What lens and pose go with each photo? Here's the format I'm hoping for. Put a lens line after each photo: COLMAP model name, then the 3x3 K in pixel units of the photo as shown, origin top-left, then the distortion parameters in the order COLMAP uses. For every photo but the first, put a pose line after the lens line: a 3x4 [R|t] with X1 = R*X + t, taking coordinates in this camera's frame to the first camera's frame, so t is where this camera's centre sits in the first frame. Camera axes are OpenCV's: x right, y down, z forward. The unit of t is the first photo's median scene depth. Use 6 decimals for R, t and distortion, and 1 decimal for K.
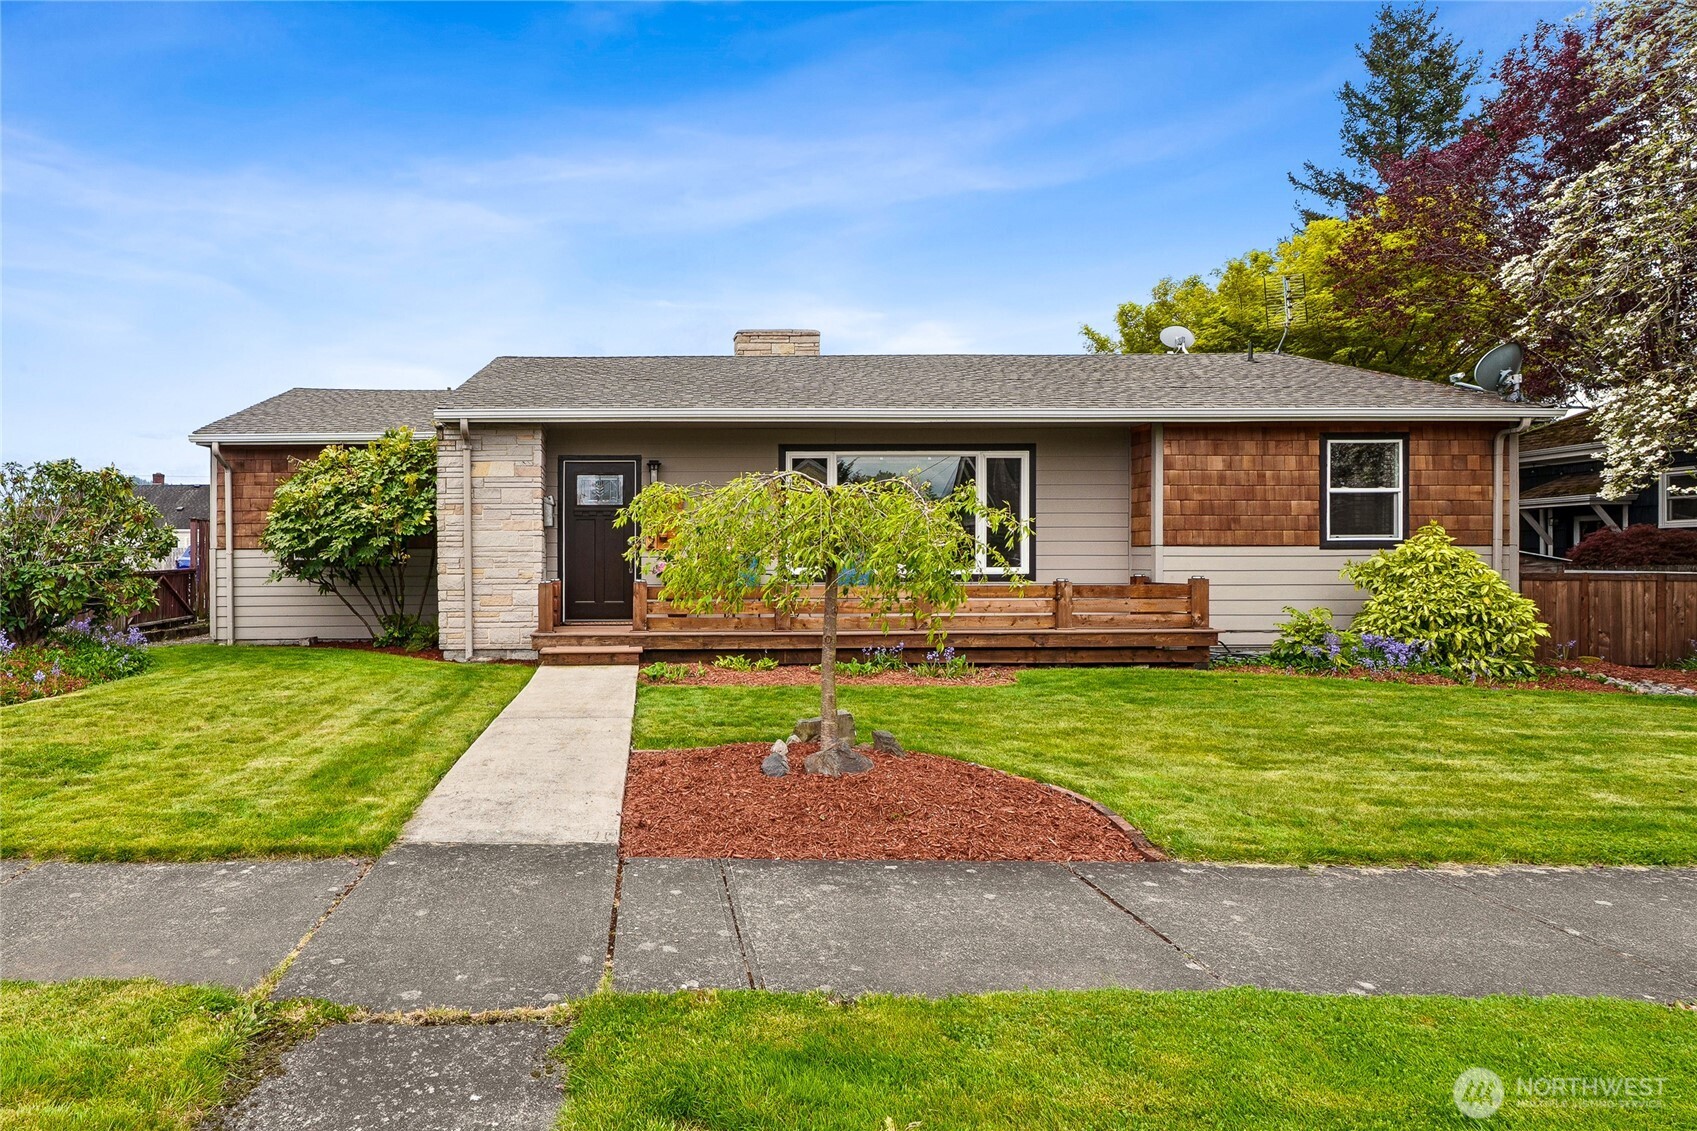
lens RADIAL K [[1026.5, 0, 848.4], [0, 1026.5, 540.6], [0, 0, 1]] dist [-0.001719, -0.001251]
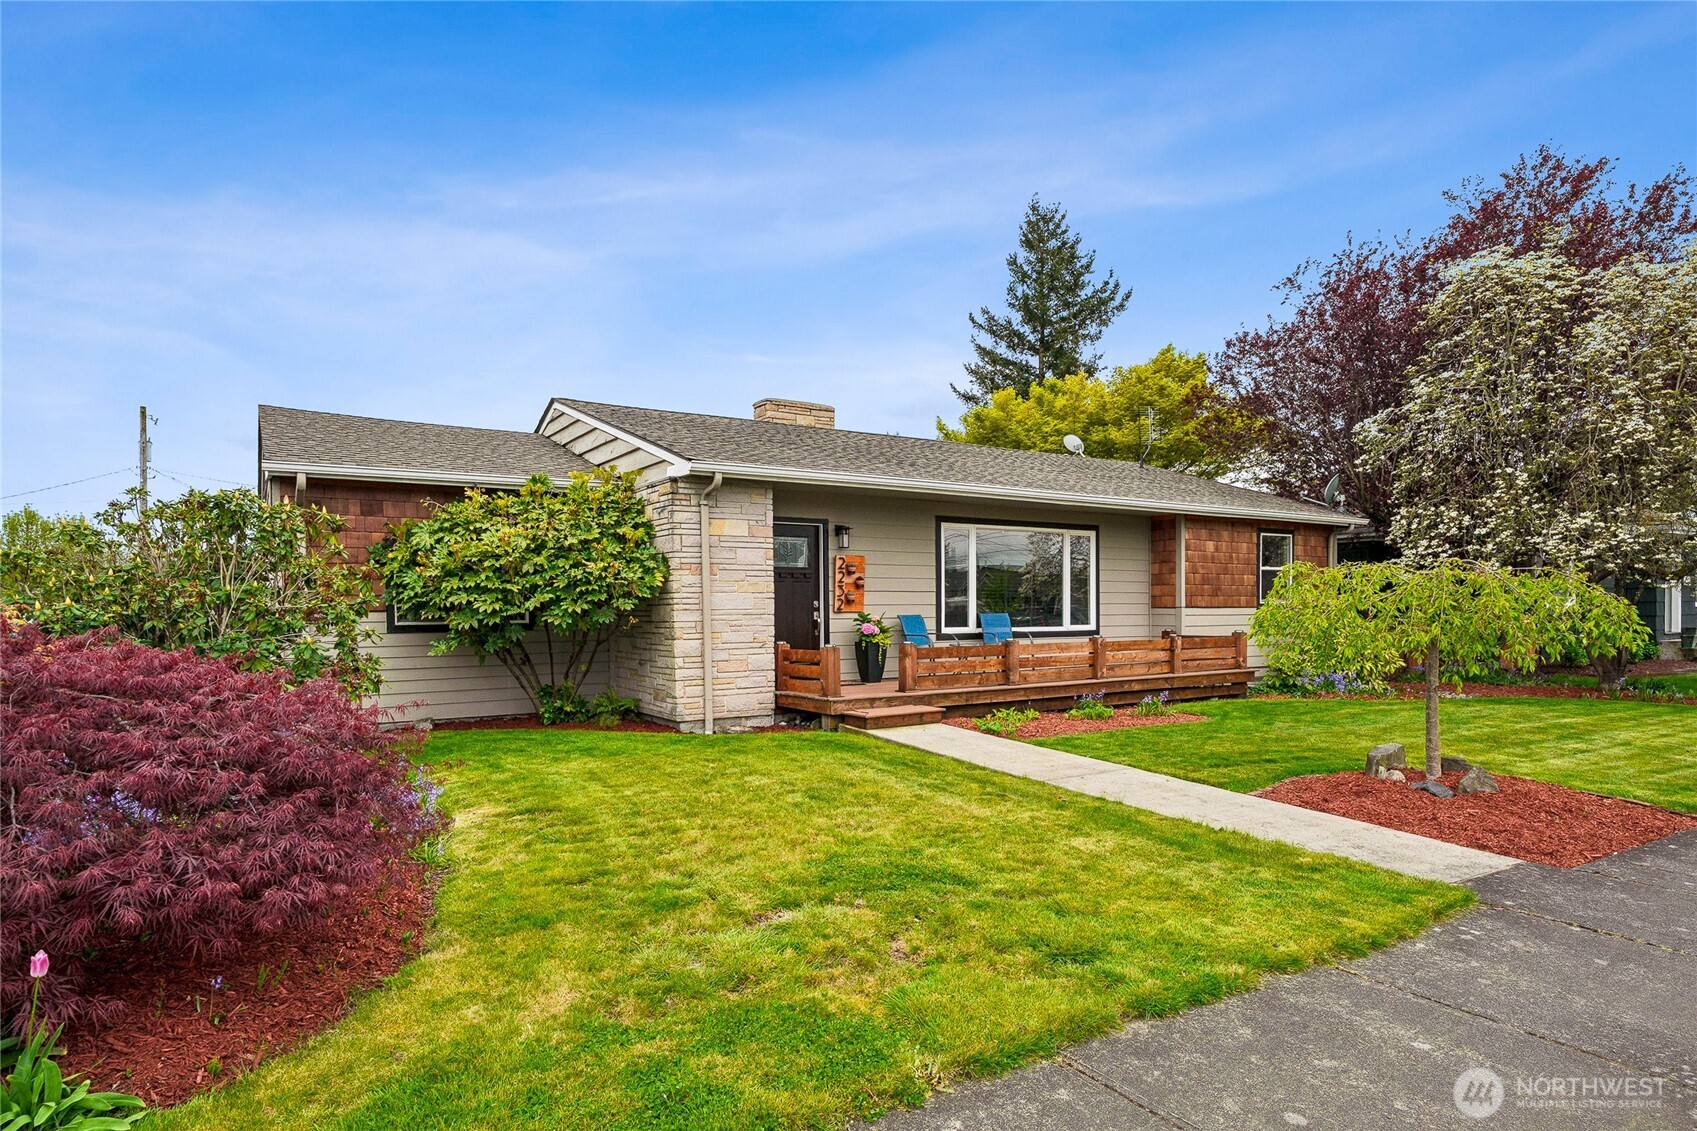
lens RADIAL K [[903.7, 0, 848.8], [0, 903.7, 612.8], [0, 0, 1]] dist [0.000775, 0.000152]
pose [[0.856510, -0.004124, 0.516114, -0.661056], [-0.007020, 0.999783, 0.019638, -0.008106], [-0.516082, -0.020443, 0.856295, 0.221852]]
